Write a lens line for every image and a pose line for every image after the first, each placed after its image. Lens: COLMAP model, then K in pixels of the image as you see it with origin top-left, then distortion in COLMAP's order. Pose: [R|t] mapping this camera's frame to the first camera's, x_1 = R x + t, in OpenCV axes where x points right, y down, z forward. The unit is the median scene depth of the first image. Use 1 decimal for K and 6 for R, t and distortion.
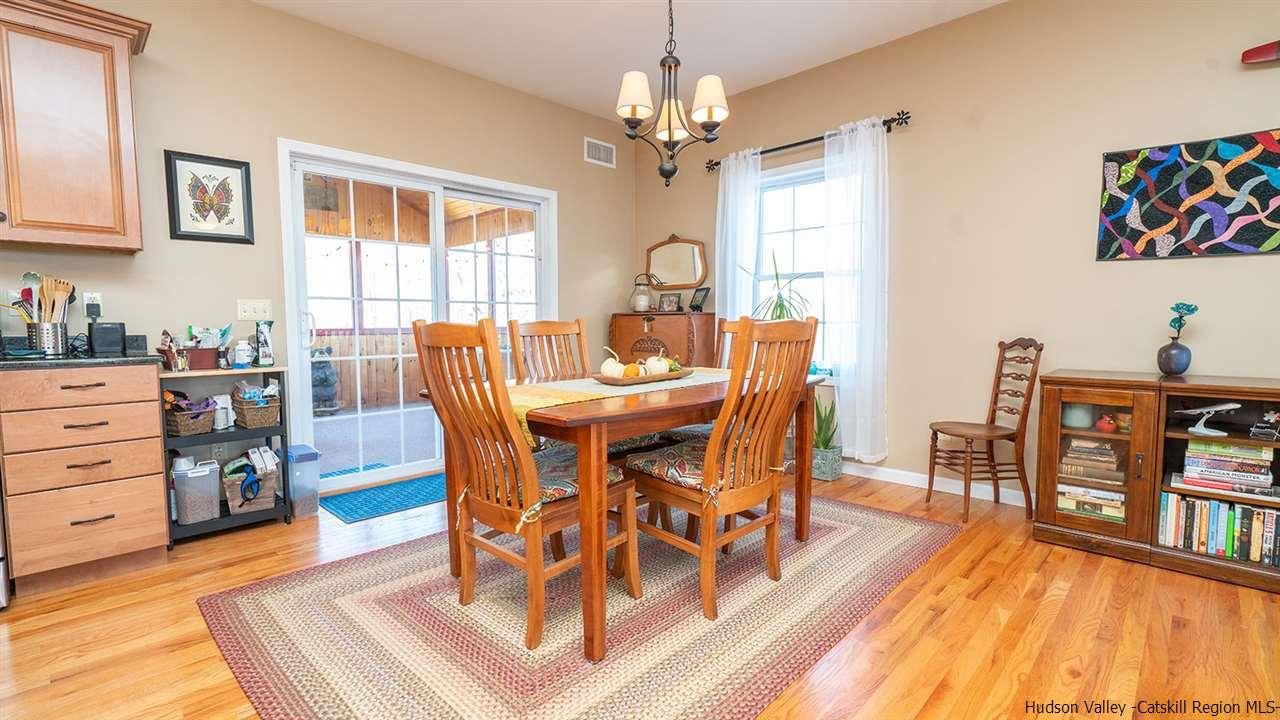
lens RADIAL K [[572.1, 0, 634.6], [0, 572.1, 360.5], [0, 0, 1]] dist [-0.002874, 0.001463]
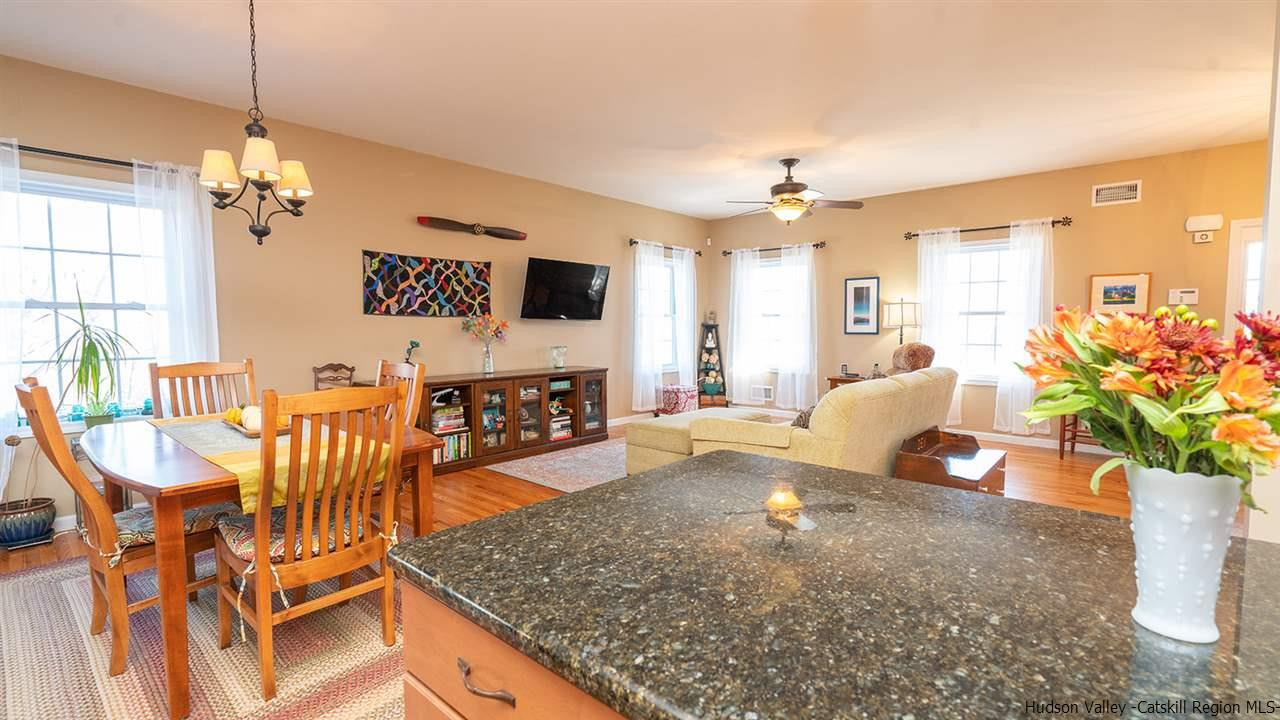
lens RADIAL K [[572.1, 0, 634.6], [0, 572.1, 360.5], [0, 0, 1]] dist [-0.002874, 0.001463]
pose [[-0.052352, -0.057335, 0.996981, -0.950697], [0.070746, 0.995629, 0.060972, -0.094698], [-0.996120, 0.073724, -0.048067, 0.341789]]
